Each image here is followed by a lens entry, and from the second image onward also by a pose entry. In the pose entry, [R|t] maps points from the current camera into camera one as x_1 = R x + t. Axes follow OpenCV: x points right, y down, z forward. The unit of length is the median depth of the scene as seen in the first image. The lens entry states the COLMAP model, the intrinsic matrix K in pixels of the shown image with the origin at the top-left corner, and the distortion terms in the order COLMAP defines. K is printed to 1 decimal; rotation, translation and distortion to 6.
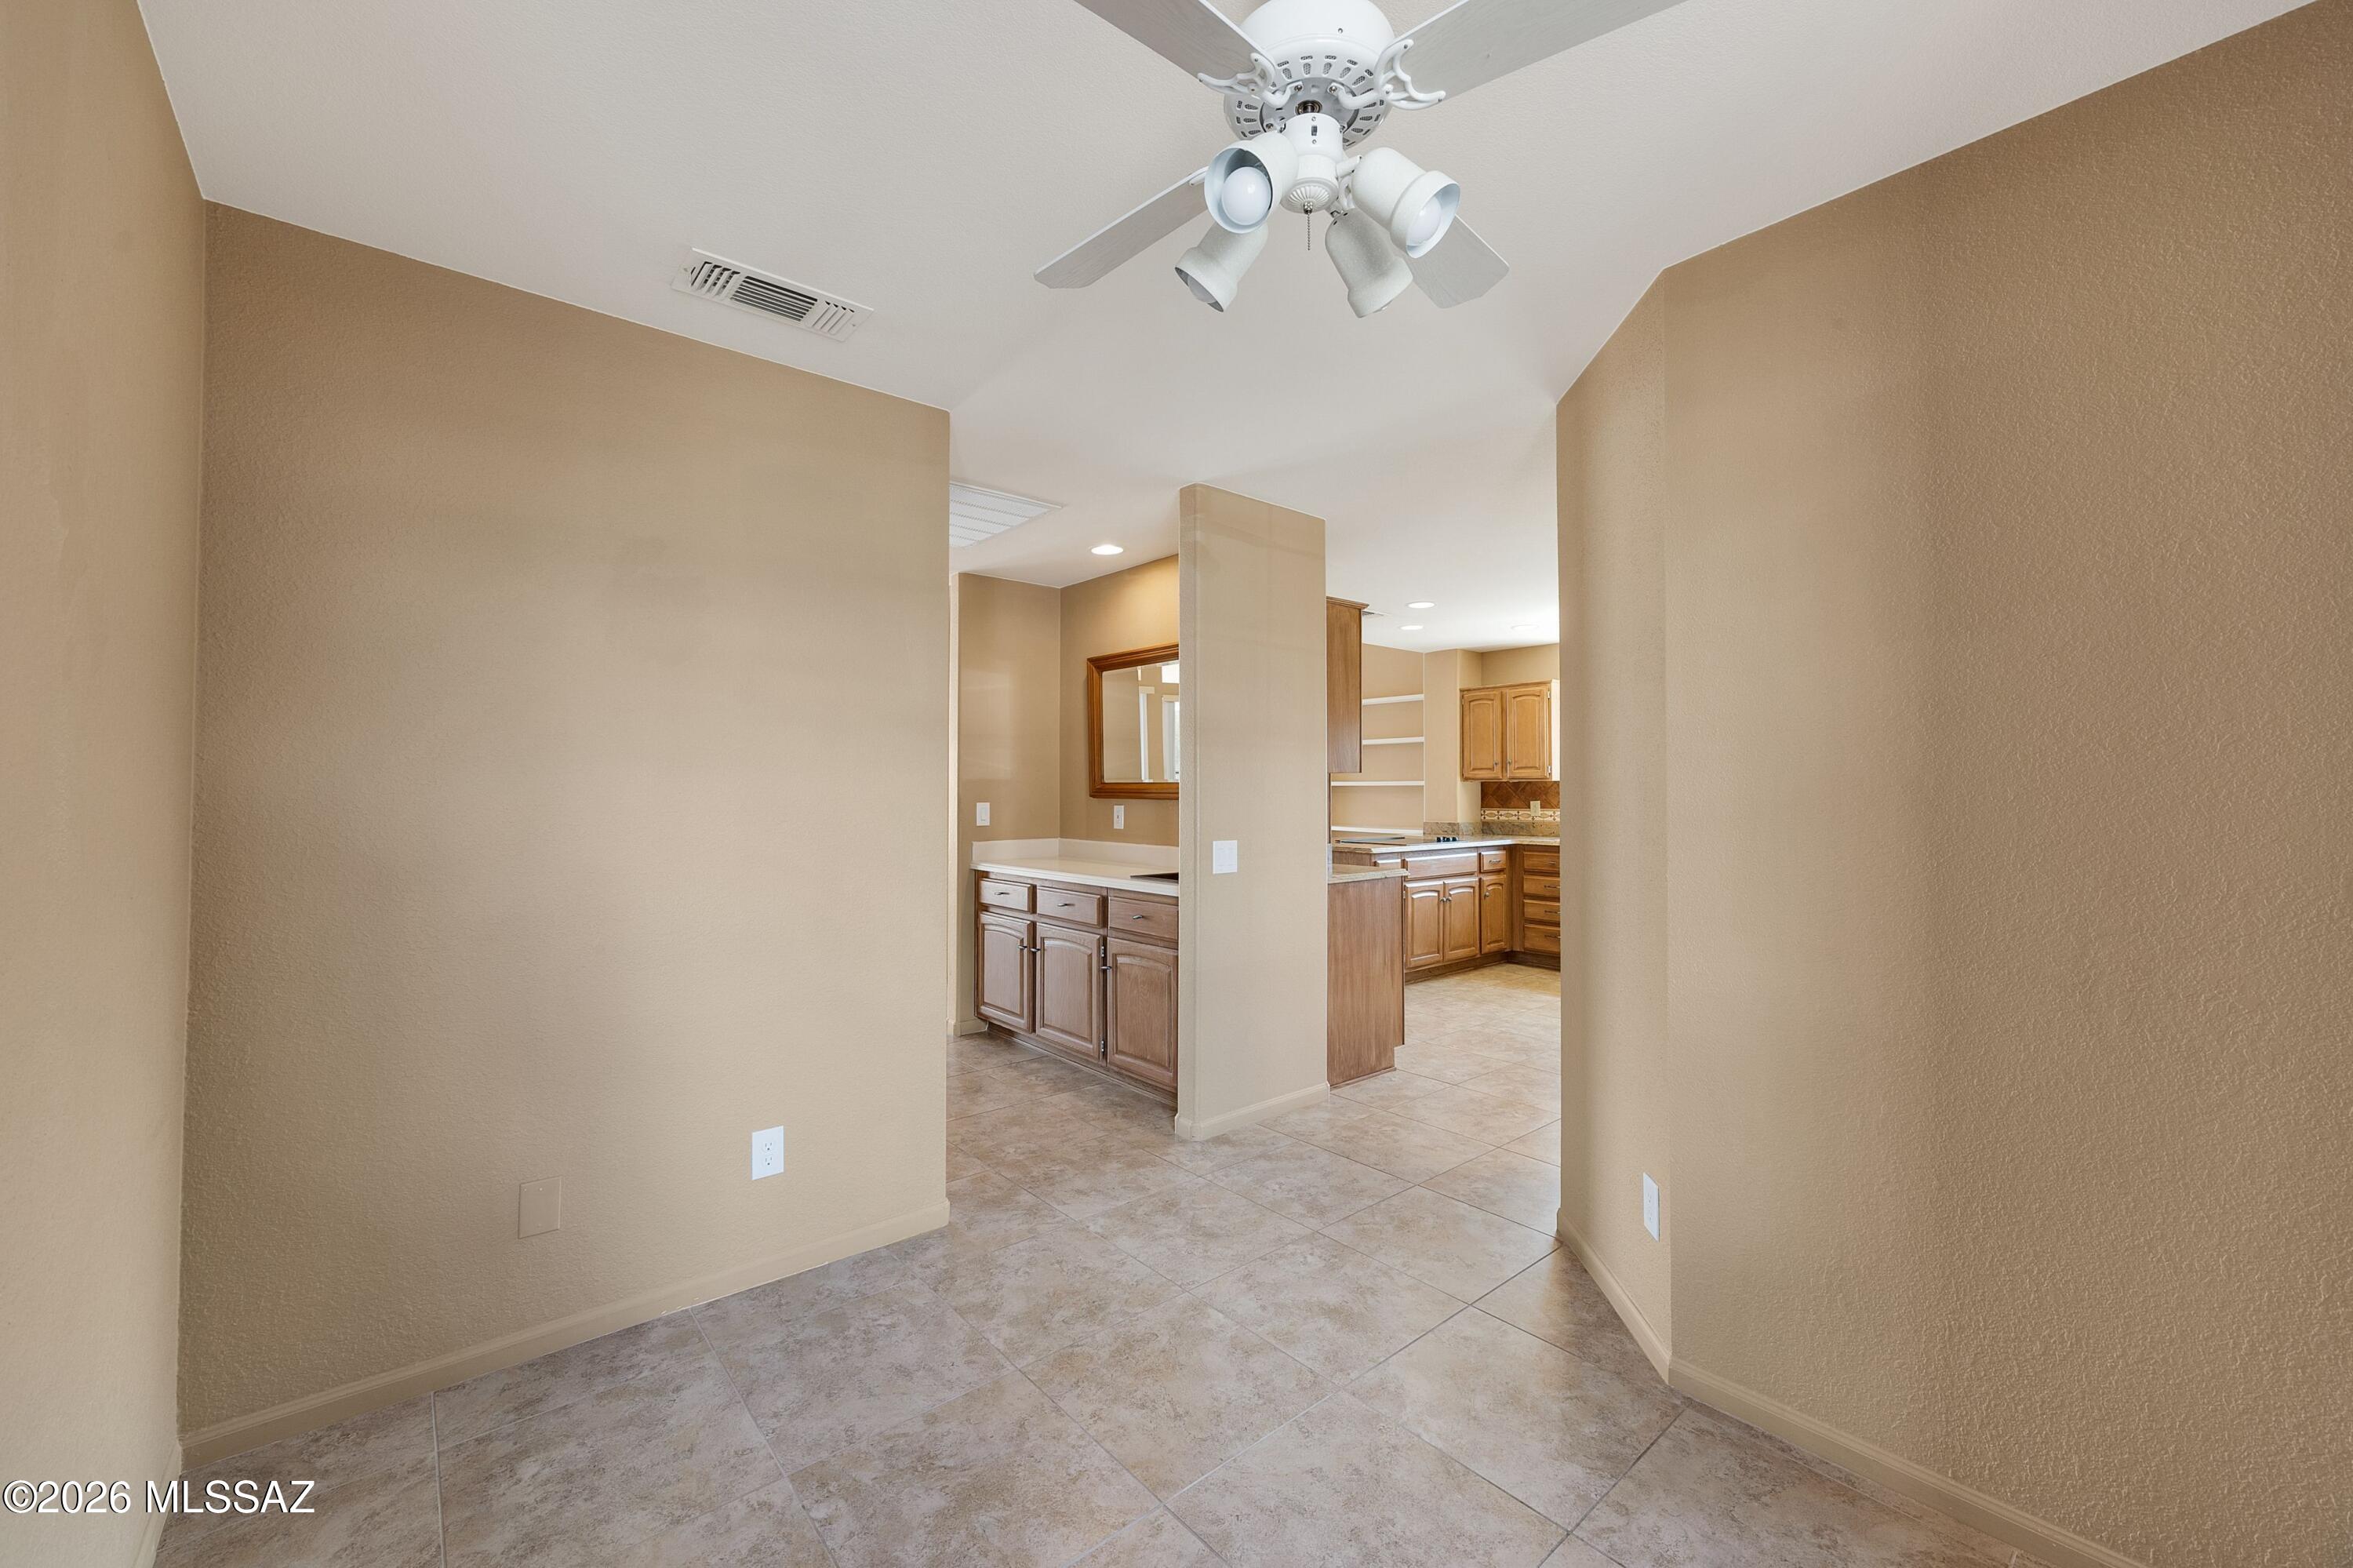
lens RADIAL K [[943.4, 0, 1176.0], [0, 943.4, 794.5], [0, 0, 1]] dist [-0.003577, -0.000050]
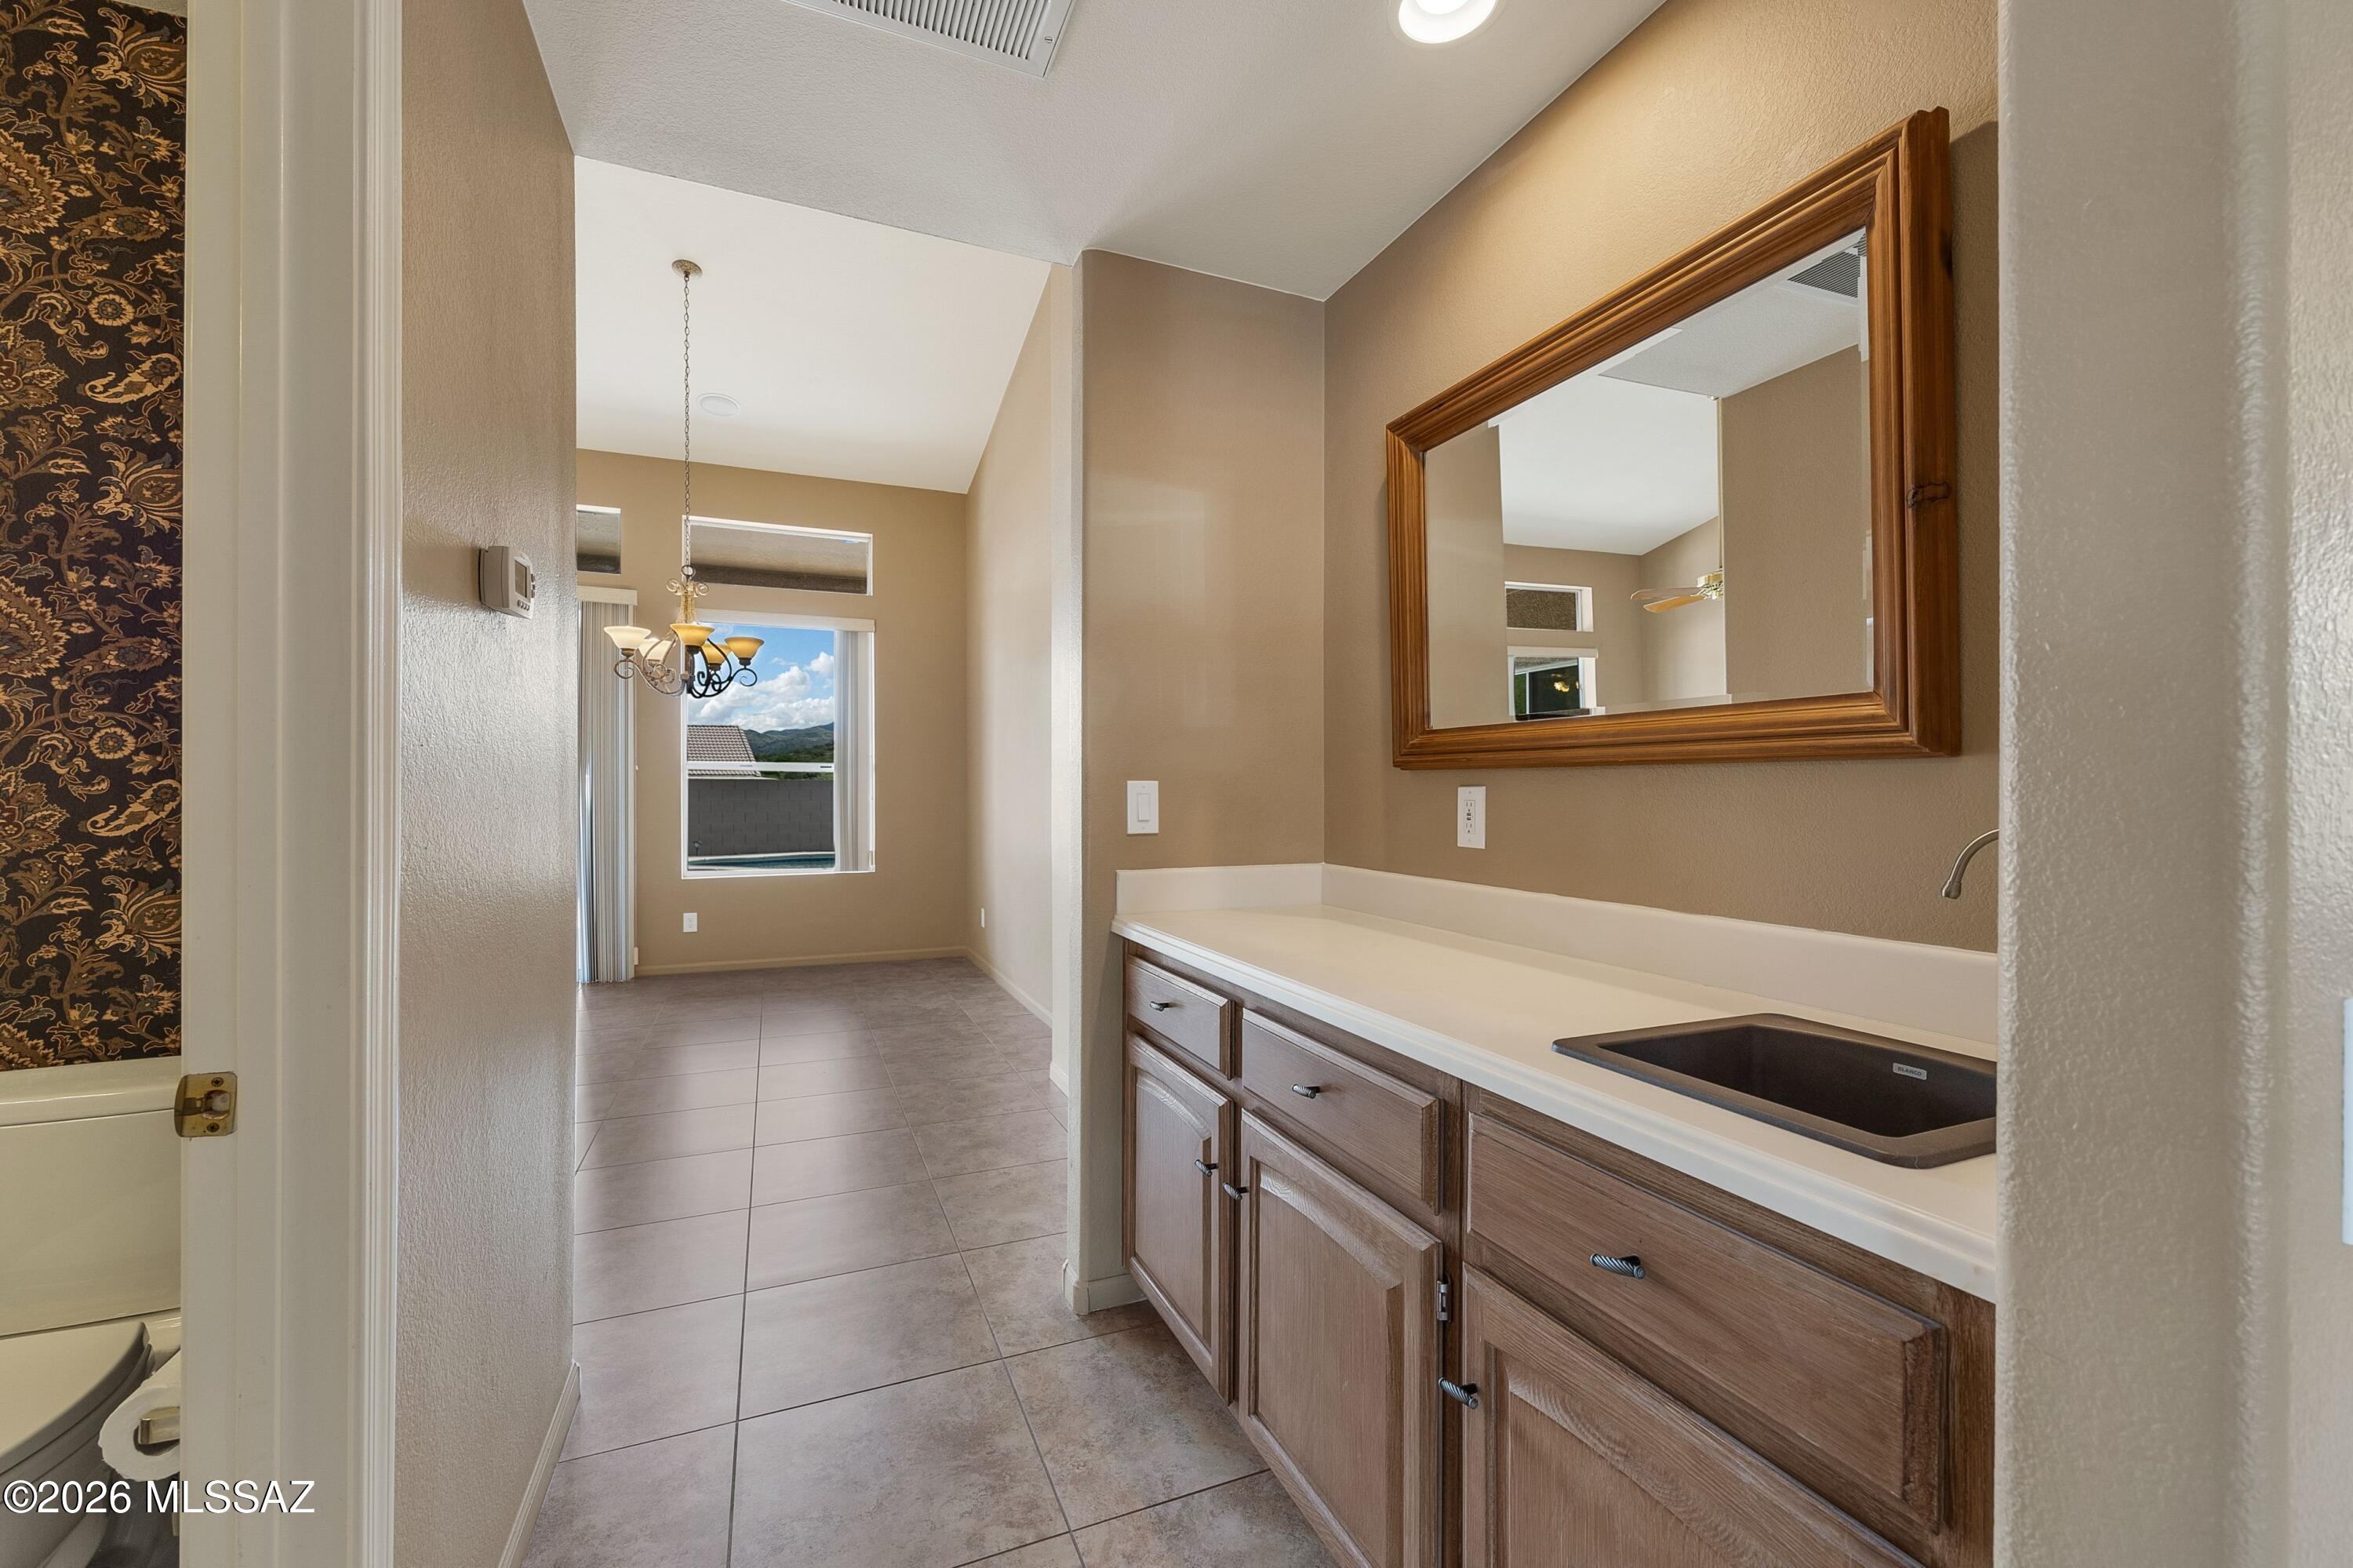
lens RADIAL K [[943.4, 0, 1176.1], [0, 943.4, 793.4], [0, 0, 1]] dist [-0.003577, -0.000050]
pose [[0.950982, 0.001884, -0.309240, -0.056022], [-0.003063, 0.999990, -0.003328, 0.015897], [0.309231, 0.004112, 0.950978, 0.595739]]
